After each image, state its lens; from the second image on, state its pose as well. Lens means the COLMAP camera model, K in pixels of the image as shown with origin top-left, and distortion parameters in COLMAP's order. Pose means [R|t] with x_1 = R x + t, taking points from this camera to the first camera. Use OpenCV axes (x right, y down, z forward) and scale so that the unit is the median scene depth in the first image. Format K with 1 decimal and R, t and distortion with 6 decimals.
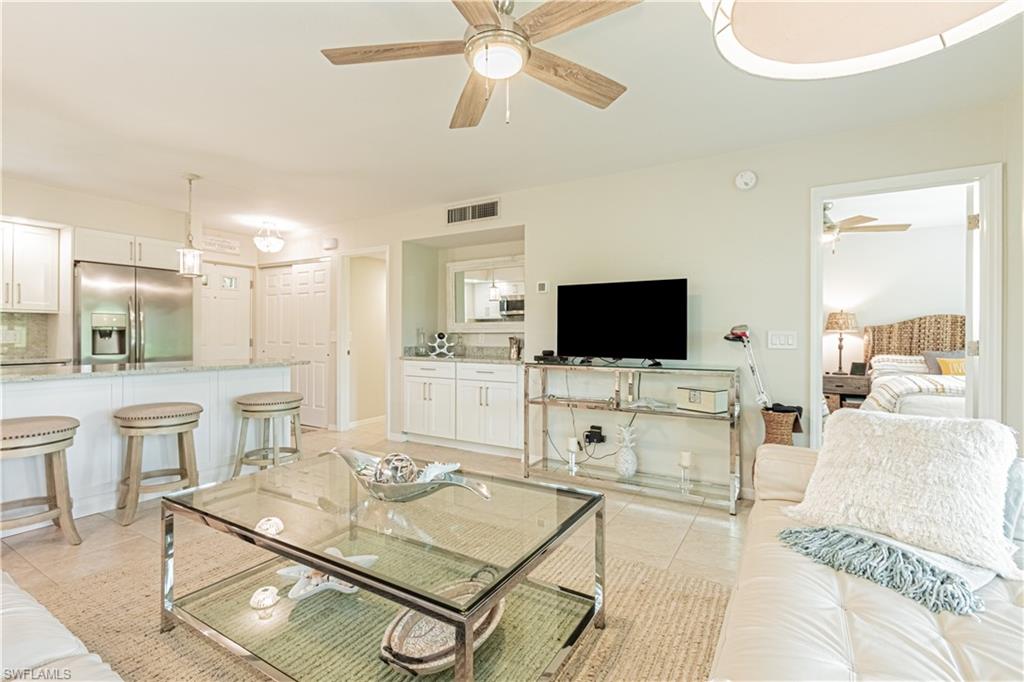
lens RADIAL K [[464.3, 0, 511.2], [0, 464.3, 337.8], [0, 0, 1]] dist [0.002151, -0.001629]
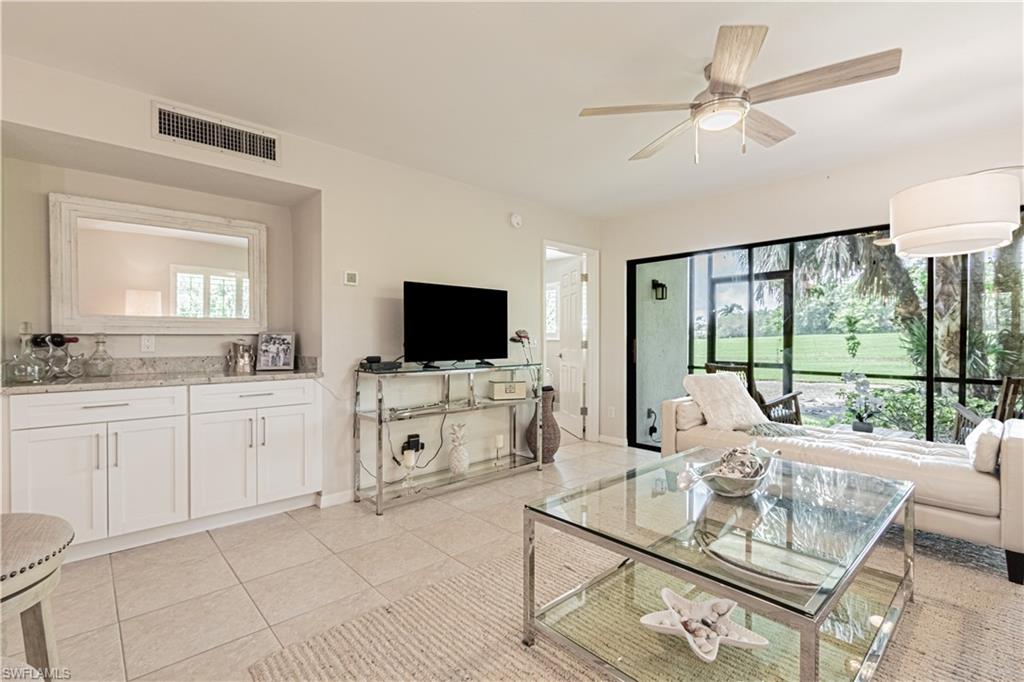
lens RADIAL K [[464.3, 0, 517.8], [0, 464.3, 341.0], [0, 0, 1]] dist [0.002151, -0.001629]
pose [[0.280791, -0.010873, 0.959707, -0.655726], [0.002833, 0.999941, 0.010500, -0.008737], [-0.959765, -0.000229, 0.280805, 0.532742]]
